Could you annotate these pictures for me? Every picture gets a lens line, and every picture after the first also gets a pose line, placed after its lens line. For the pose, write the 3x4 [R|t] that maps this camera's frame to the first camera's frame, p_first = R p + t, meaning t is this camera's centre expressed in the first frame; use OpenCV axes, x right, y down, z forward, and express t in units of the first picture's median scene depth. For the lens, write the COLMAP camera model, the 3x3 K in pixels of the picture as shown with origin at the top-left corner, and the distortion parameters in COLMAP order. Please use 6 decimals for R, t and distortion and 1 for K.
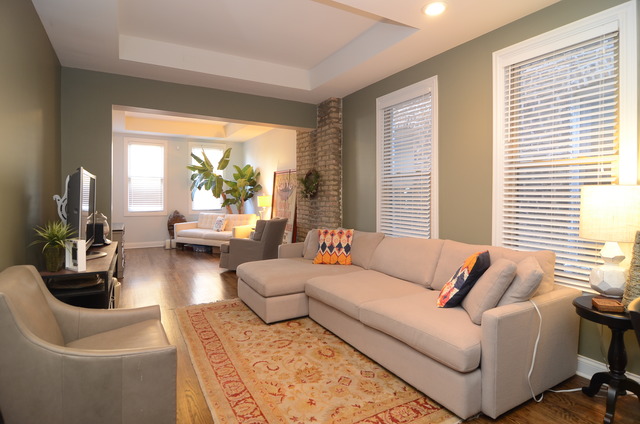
lens RADIAL K [[340.2, 0, 321.8], [0, 340.2, 197.9], [0, 0, 1]] dist [-0.002289, -0.001065]
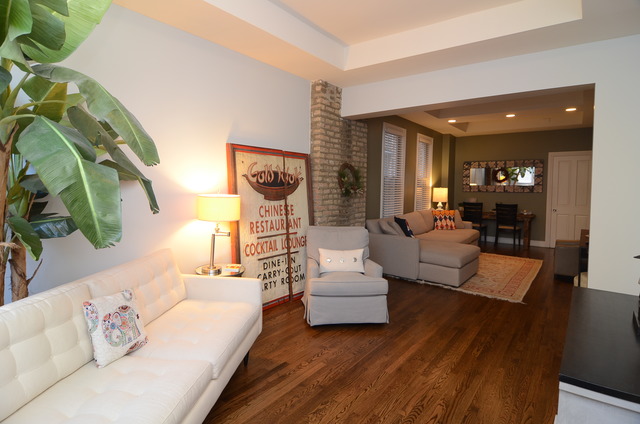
lens RADIAL K [[340.2, 0, 321.8], [0, 340.2, 197.9], [0, 0, 1]] dist [-0.002289, -0.001065]
pose [[-0.388642, -0.040298, 0.920507, -0.568343], [-0.004933, 0.999120, 0.041657, -0.019751], [-0.921375, 0.011649, -0.388499, 0.970593]]
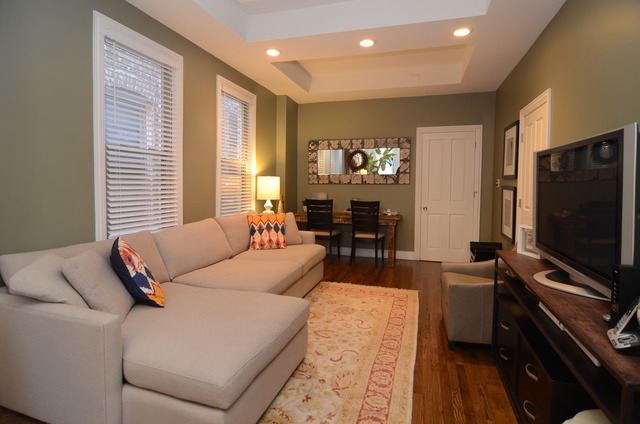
lens RADIAL K [[340.2, 0, 321.8], [0, 340.2, 197.9], [0, 0, 1]] dist [-0.002289, -0.001065]
pose [[-0.687634, -0.033132, 0.725301, -0.292481], [-0.001332, 0.999014, 0.044372, 0.001401], [-0.726057, 0.029545, -0.687000, 0.610893]]
